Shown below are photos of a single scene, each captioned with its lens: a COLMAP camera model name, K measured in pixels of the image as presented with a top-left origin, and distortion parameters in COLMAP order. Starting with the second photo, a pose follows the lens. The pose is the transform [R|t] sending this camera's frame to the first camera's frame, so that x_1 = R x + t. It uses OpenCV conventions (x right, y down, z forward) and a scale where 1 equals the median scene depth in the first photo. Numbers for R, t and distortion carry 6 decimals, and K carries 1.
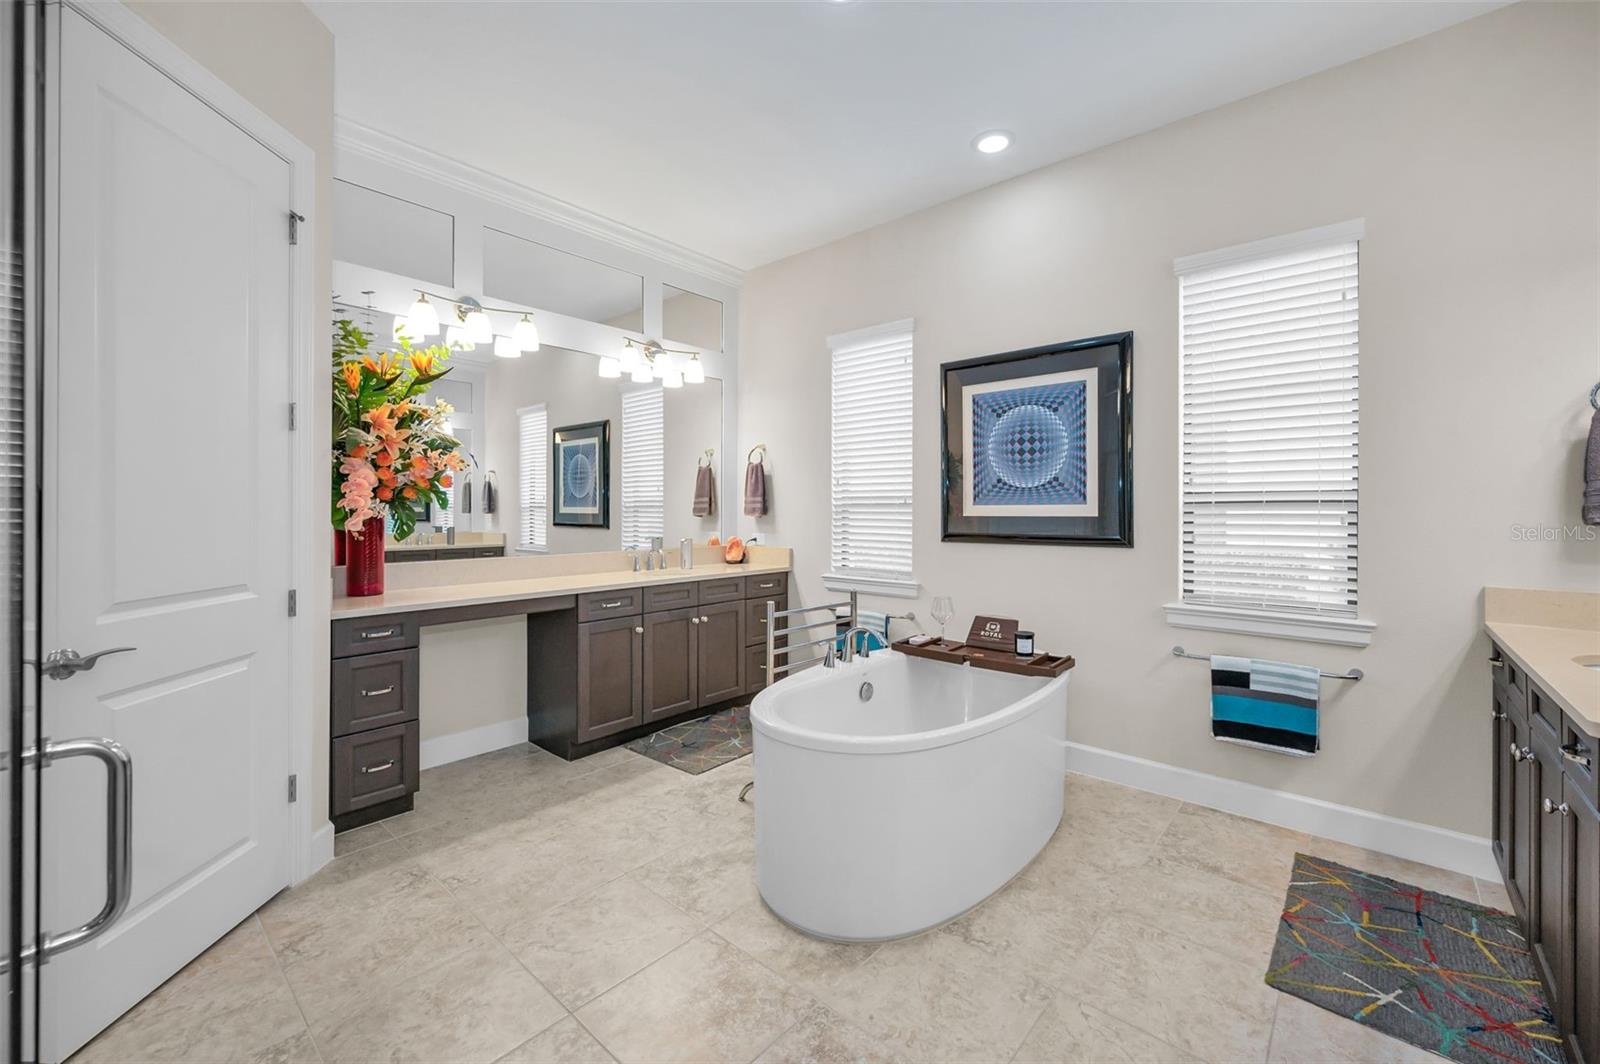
lens RADIAL K [[635.5, 0, 800.3], [0, 635.5, 513.4], [0, 0, 1]] dist [-0.000035, 0.000123]
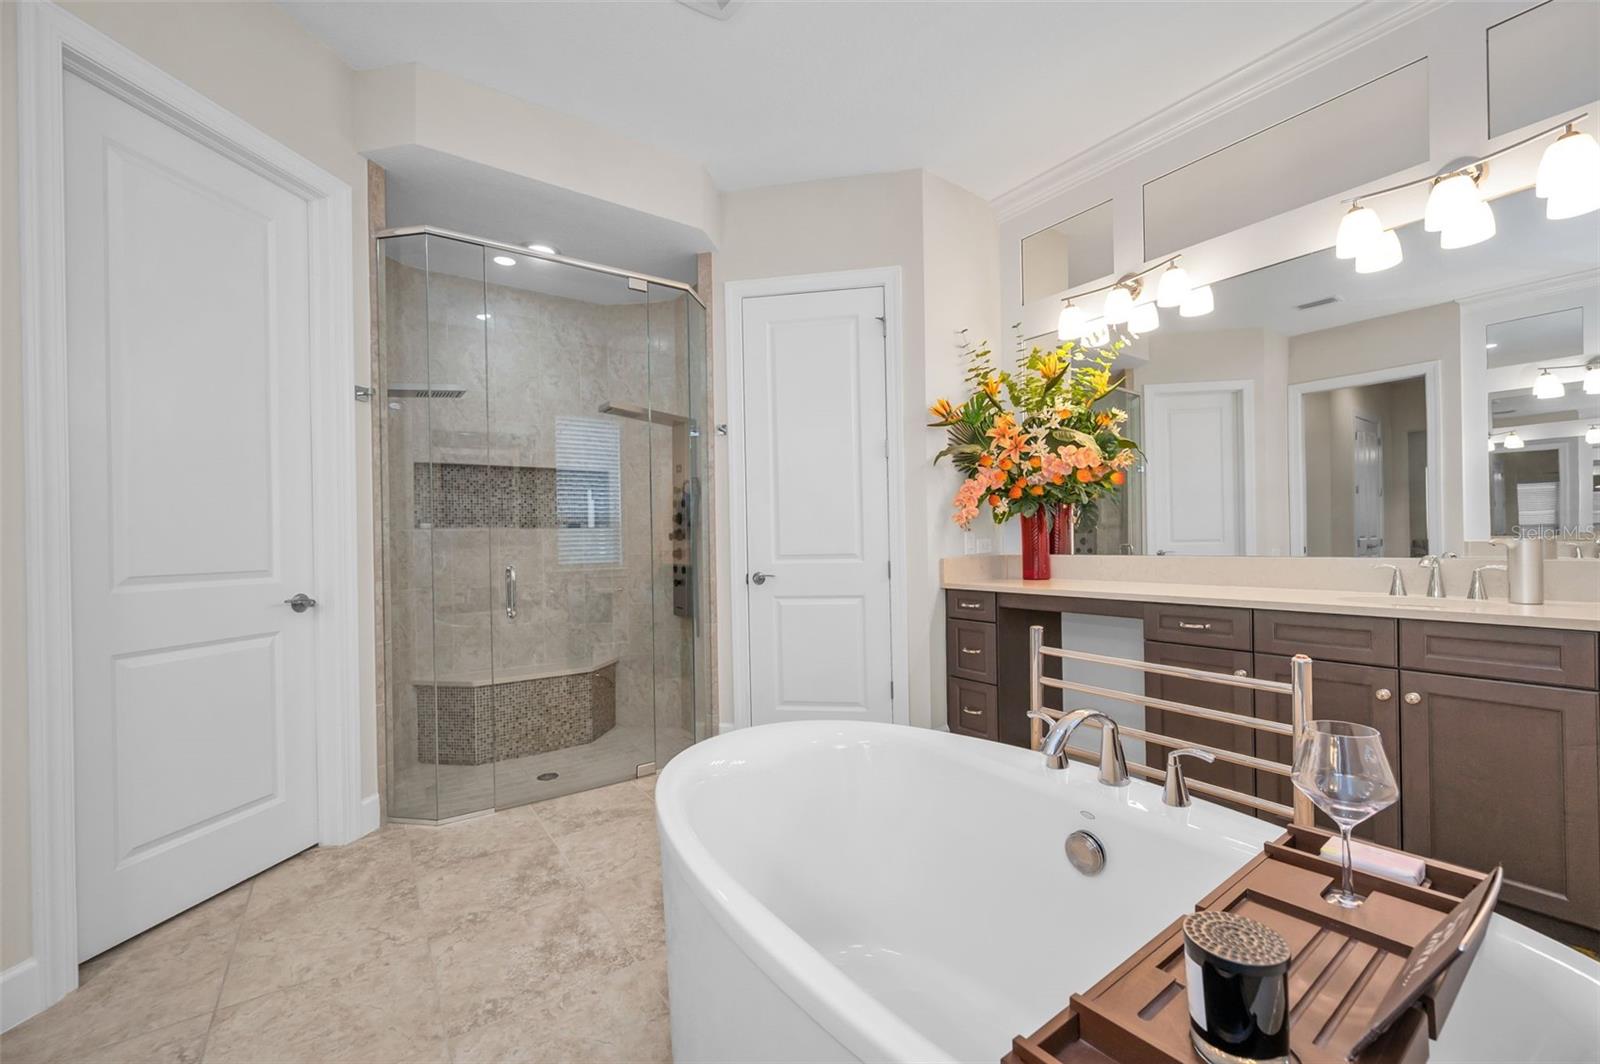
lens RADIAL K [[635.5, 0, 800.3], [0, 635.5, 513.4], [0, 0, 1]] dist [-0.000035, 0.000123]
pose [[-0.214874, -0.031461, -0.976135, 0.492981], [0.018550, 0.999169, -0.036287, 0.037413], [0.976466, -0.025904, -0.214112, 0.731937]]
